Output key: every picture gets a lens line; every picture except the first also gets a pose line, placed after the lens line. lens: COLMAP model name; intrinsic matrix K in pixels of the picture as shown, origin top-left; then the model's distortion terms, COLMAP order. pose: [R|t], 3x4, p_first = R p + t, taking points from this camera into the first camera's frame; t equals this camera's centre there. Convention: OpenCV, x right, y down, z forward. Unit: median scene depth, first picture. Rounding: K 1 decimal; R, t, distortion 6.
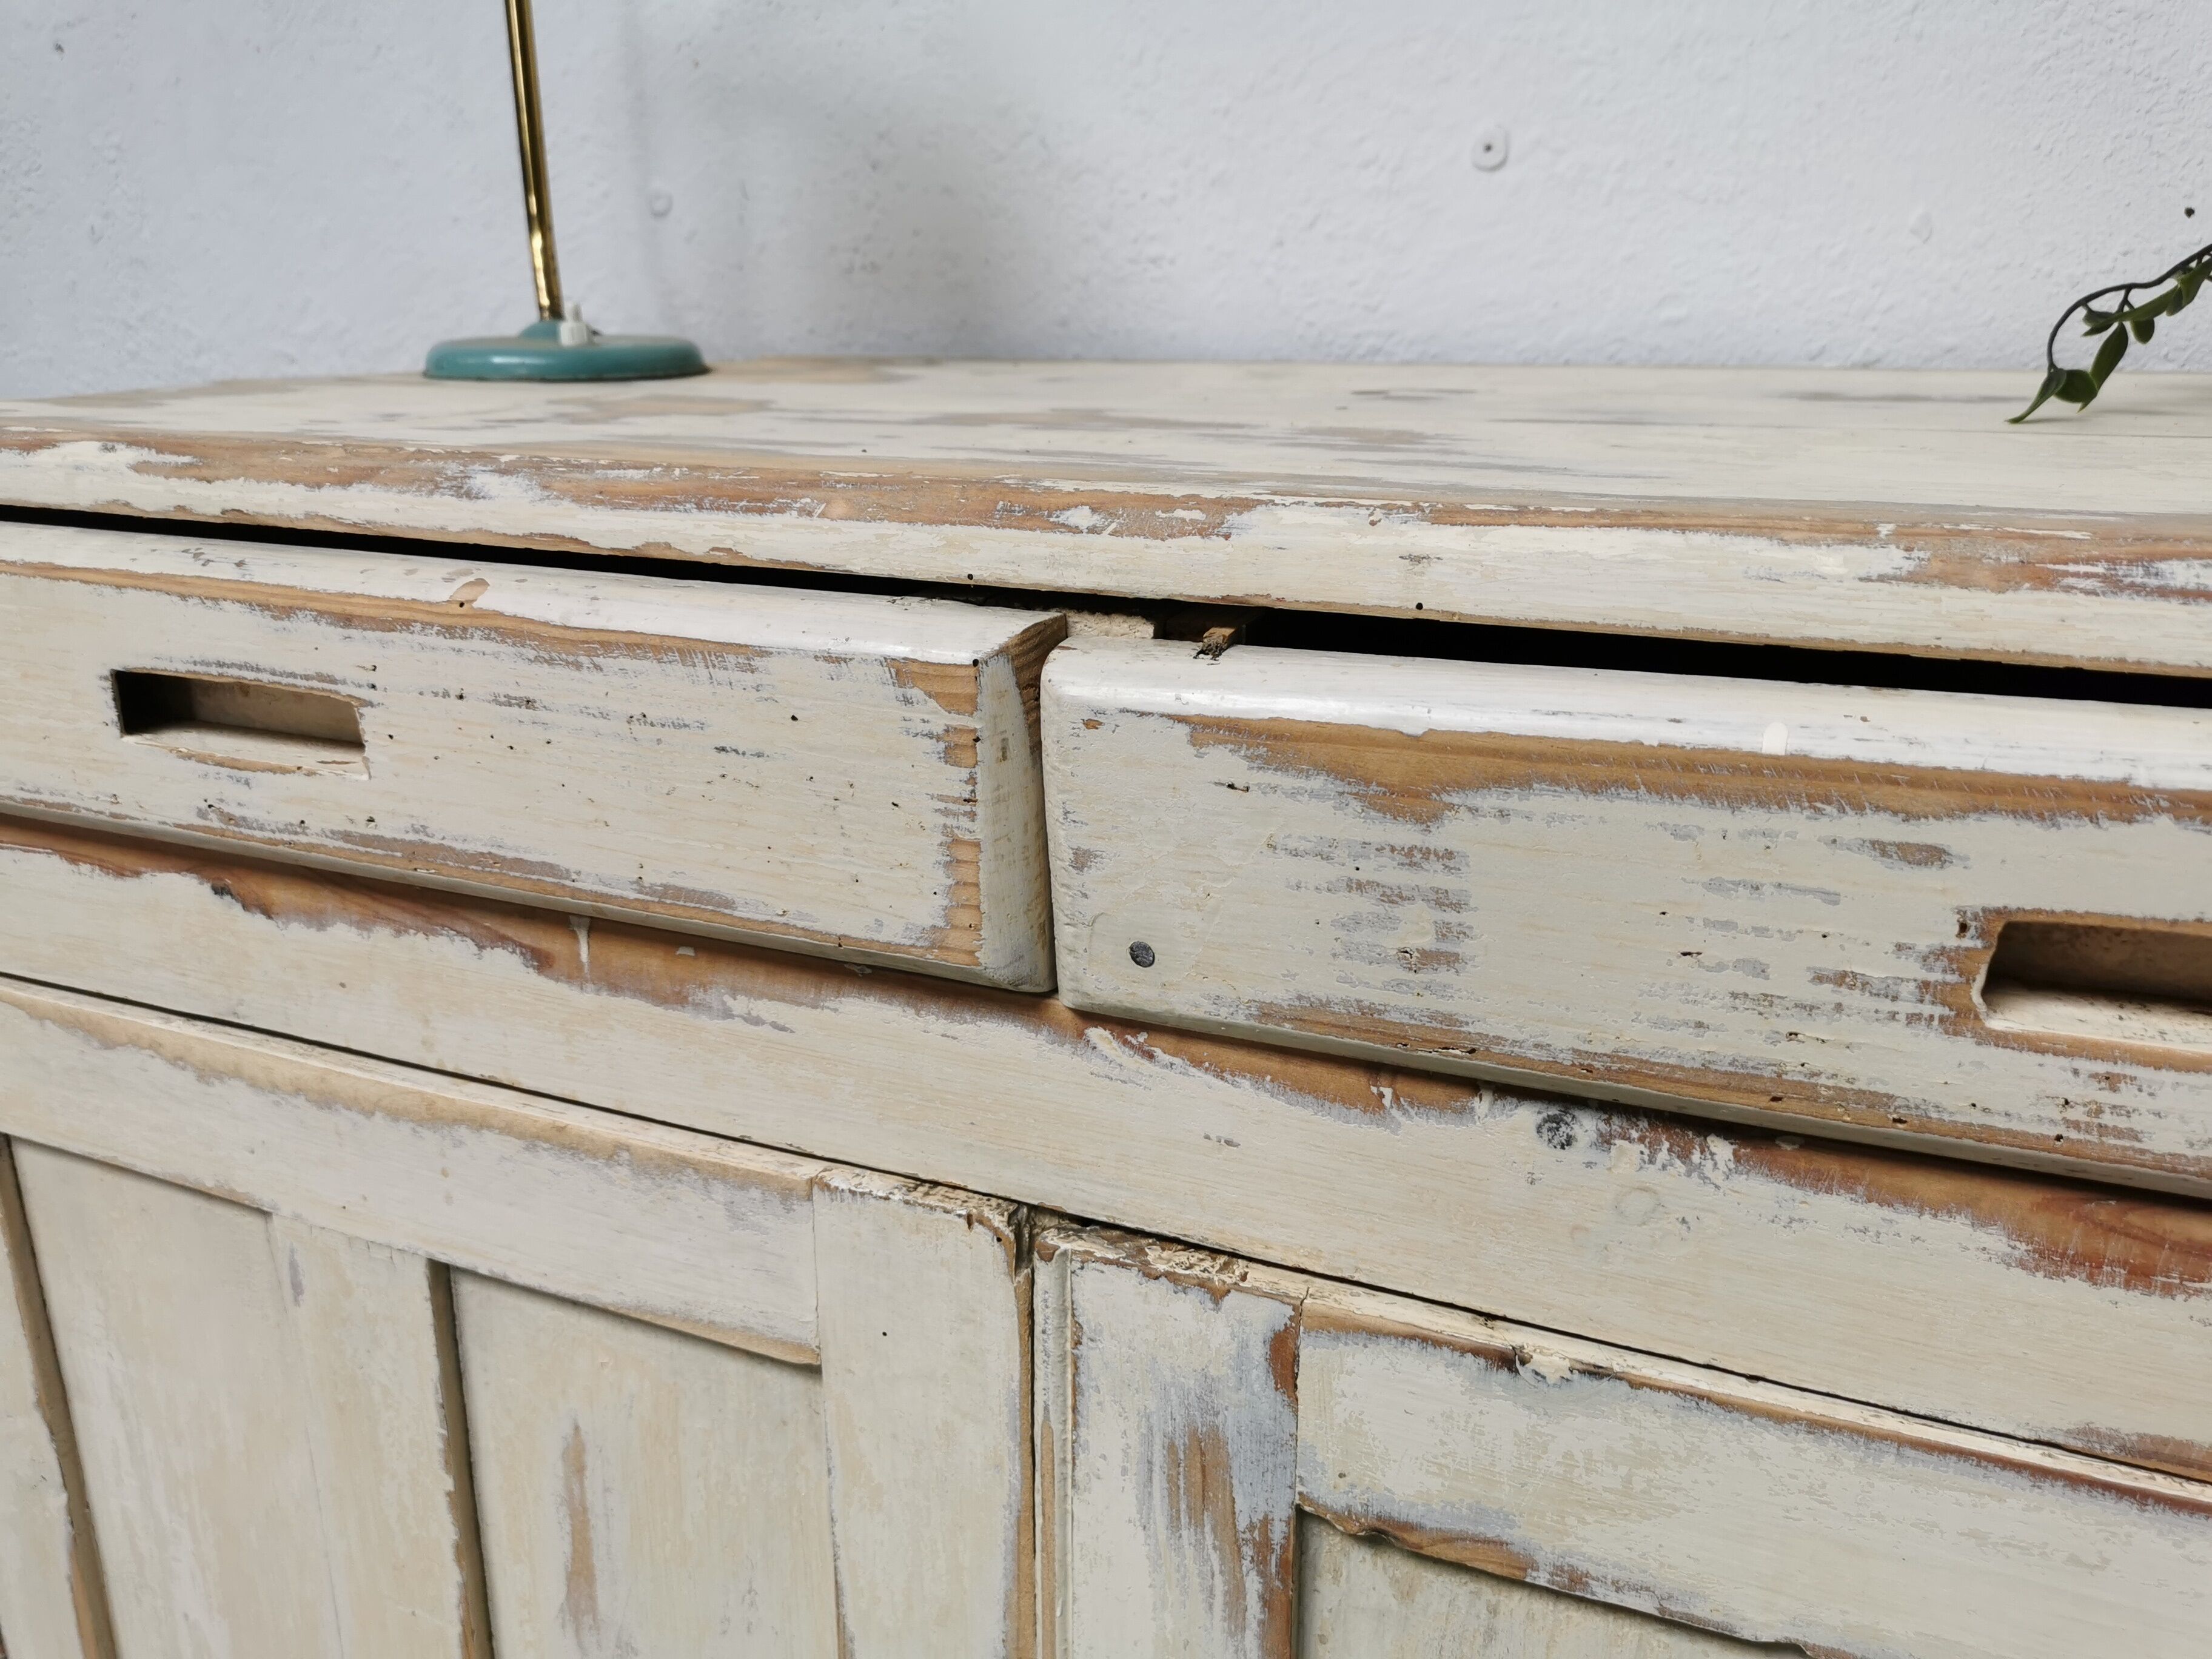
lens RADIAL K [[1732.4, 0, 1107.8], [0, 1732.4, 830.7], [0, 0, 1]] dist [0.050270, -0.068666]
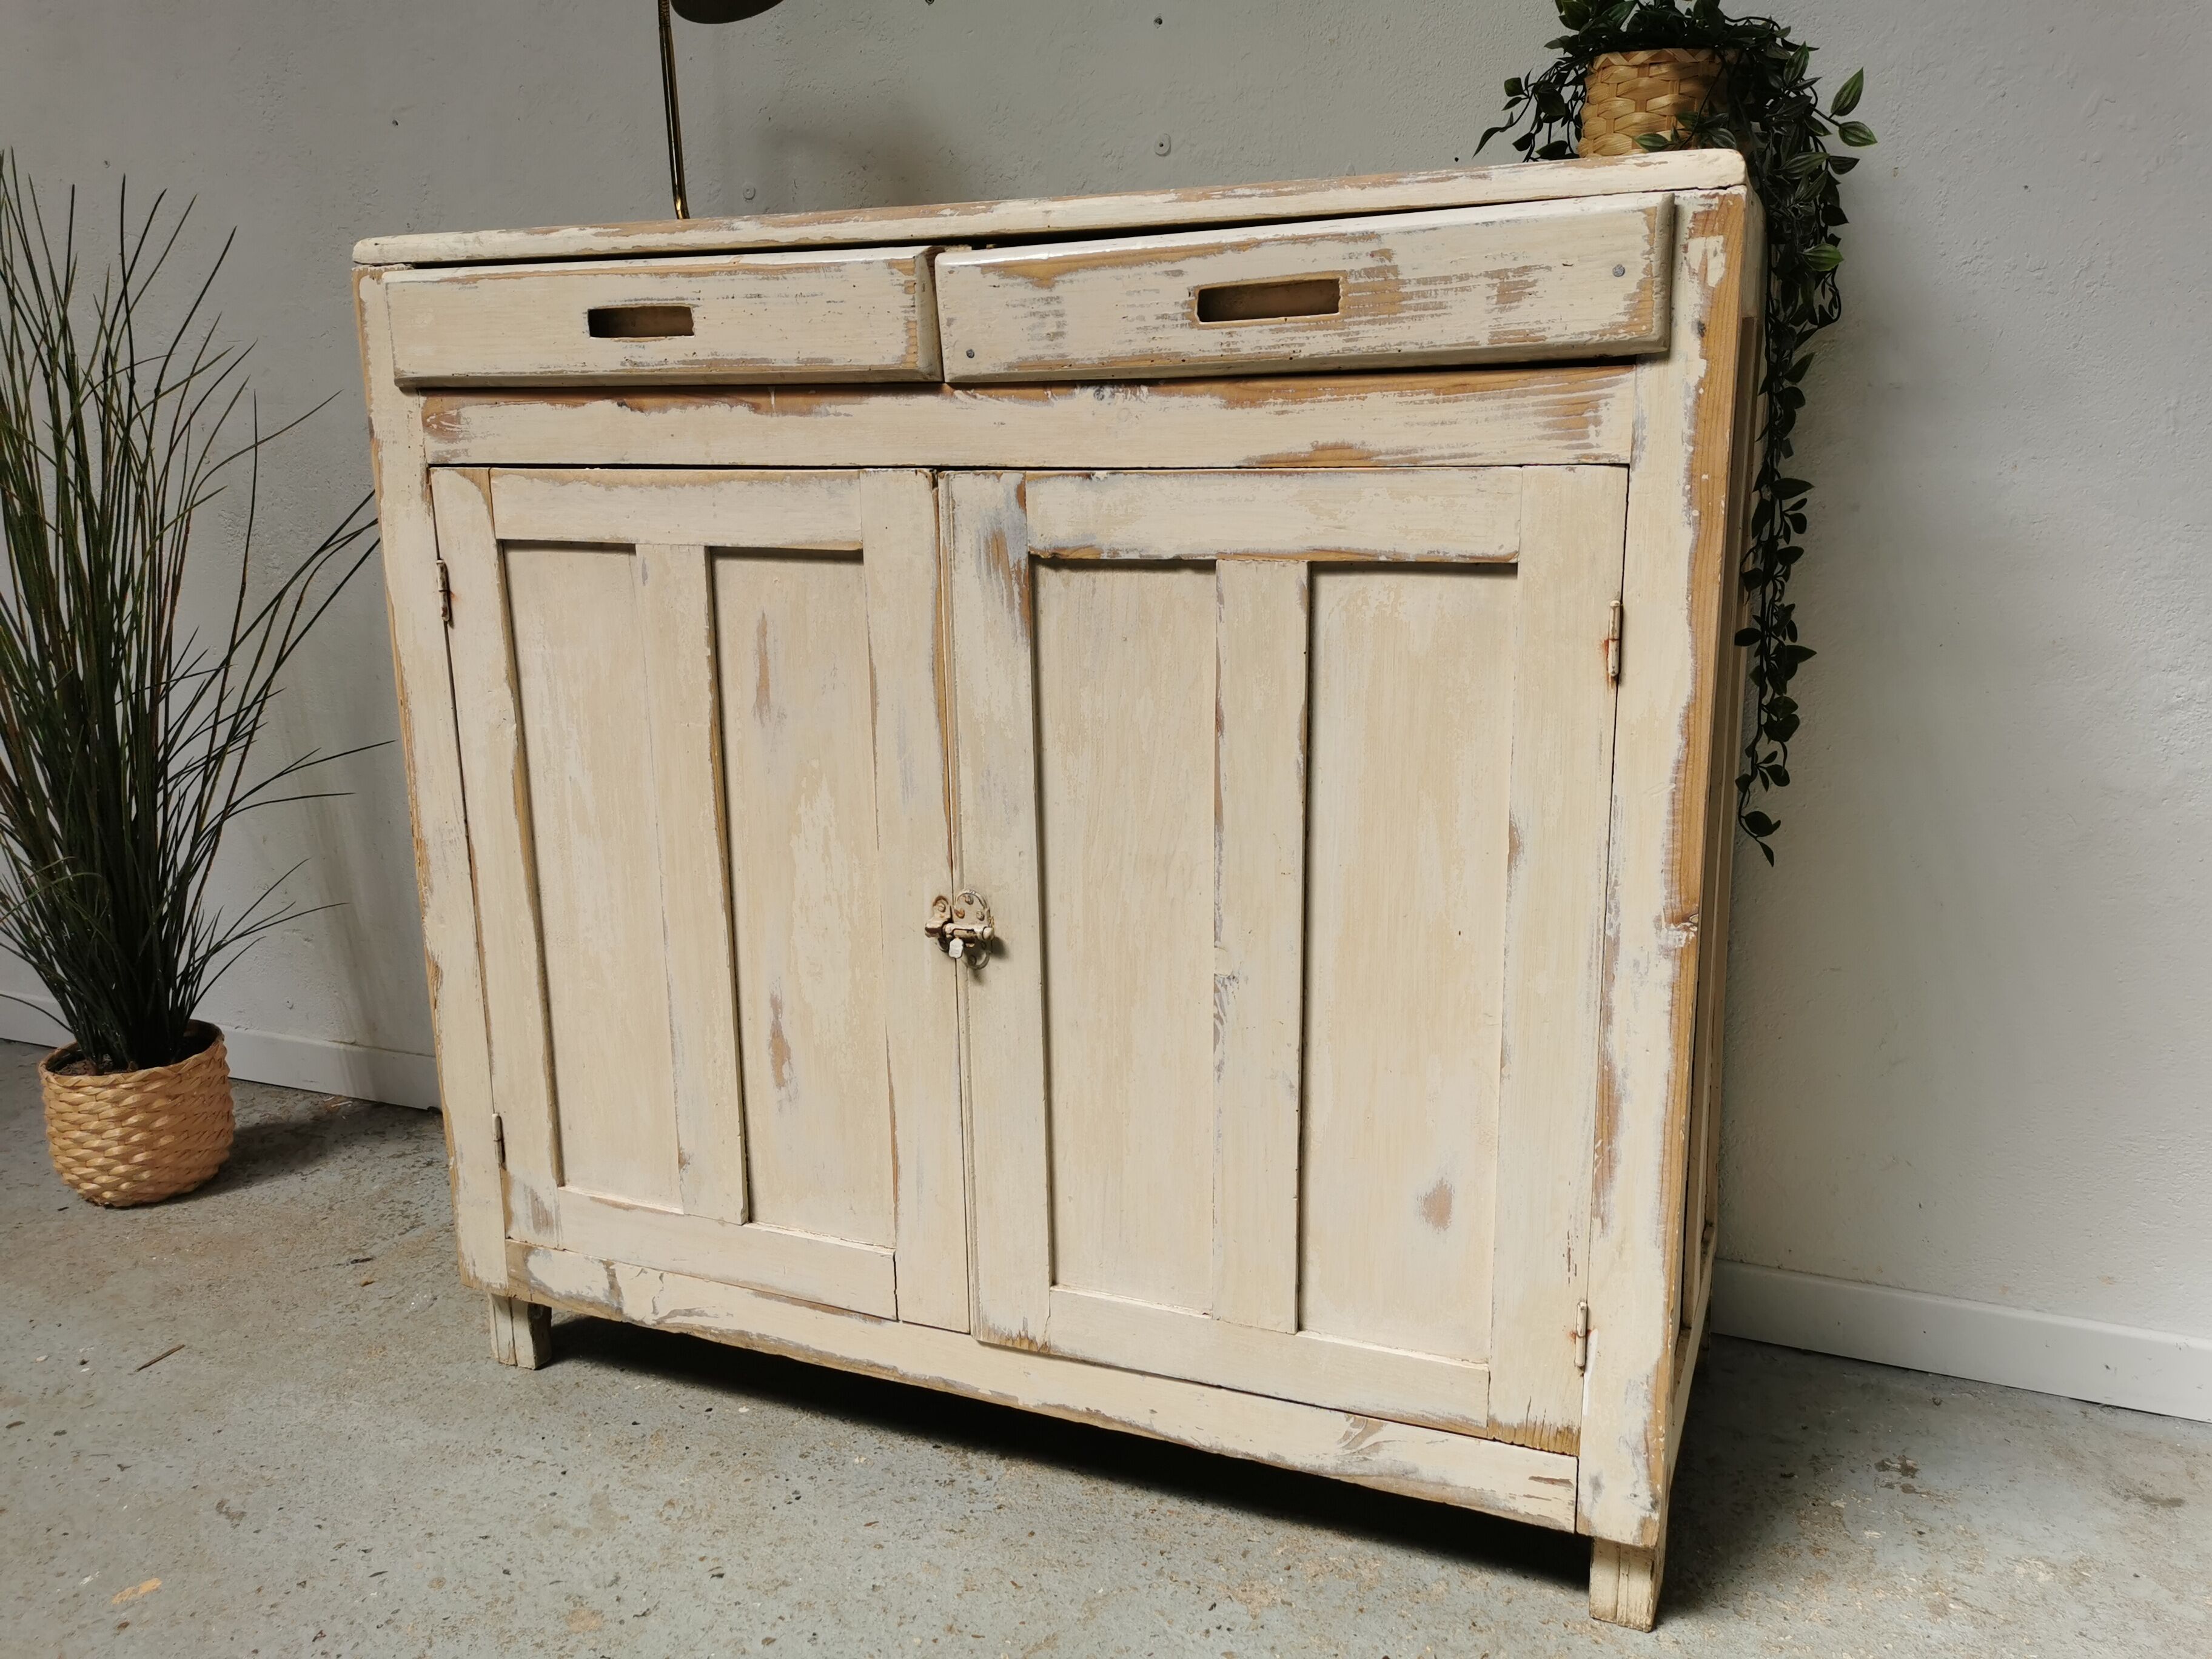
lens RADIAL K [[1700.1, 0, 1106.6], [0, 1700.1, 833.5], [0, 0, 1]] dist [0.067076, -0.074273]
pose [[0.999538, -0.019676, 0.023173, 0.157554], [0.021321, 0.997105, -0.072992, 1.033340], [-0.021670, 0.073453, 0.997063, -1.768303]]
